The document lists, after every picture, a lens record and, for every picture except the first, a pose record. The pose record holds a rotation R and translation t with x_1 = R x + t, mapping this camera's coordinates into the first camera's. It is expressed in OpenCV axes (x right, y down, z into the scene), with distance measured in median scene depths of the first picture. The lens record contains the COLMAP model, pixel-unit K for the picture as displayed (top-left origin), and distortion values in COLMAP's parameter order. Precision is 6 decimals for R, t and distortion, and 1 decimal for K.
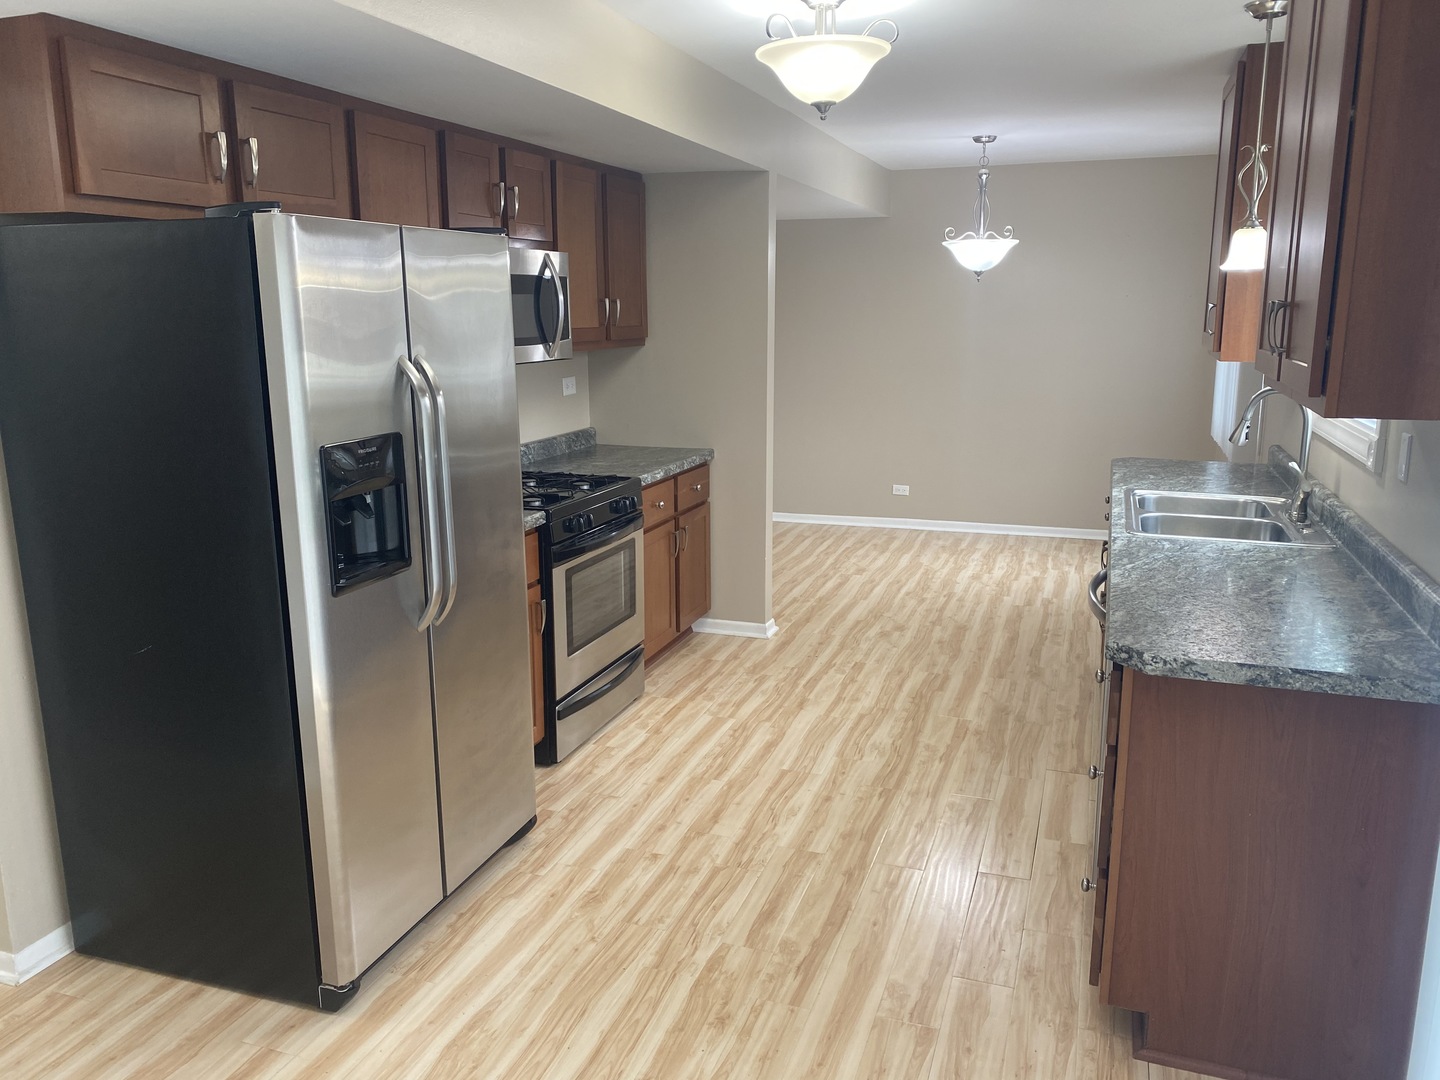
lens RADIAL K [[1091.1, 0, 717.5], [0, 1091.1, 535.7], [0, 0, 1]] dist [0.014127, -0.006911]
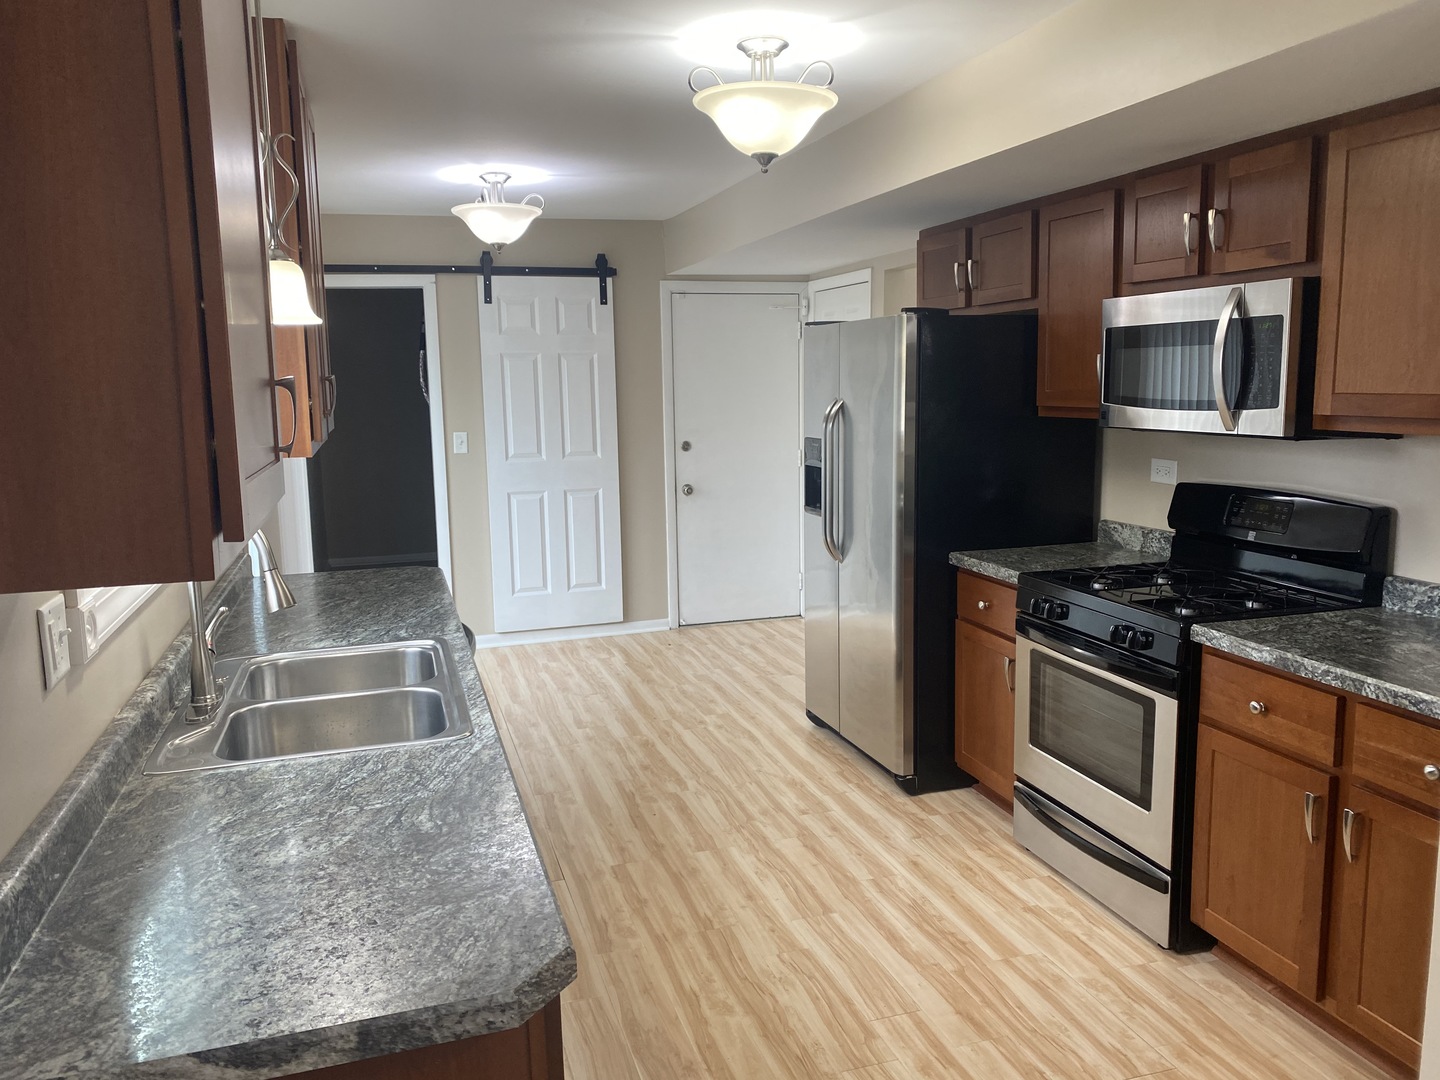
lens RADIAL K [[1091.1, 0, 718.3], [0, 1091.1, 535.6], [0, 0, 1]] dist [0.014127, -0.006911]
pose [[-0.802427, 0.114844, -0.585595, 0.608505], [-0.095058, 0.944178, 0.315423, -0.329047], [0.589131, 0.308770, -0.746717, 1.520869]]
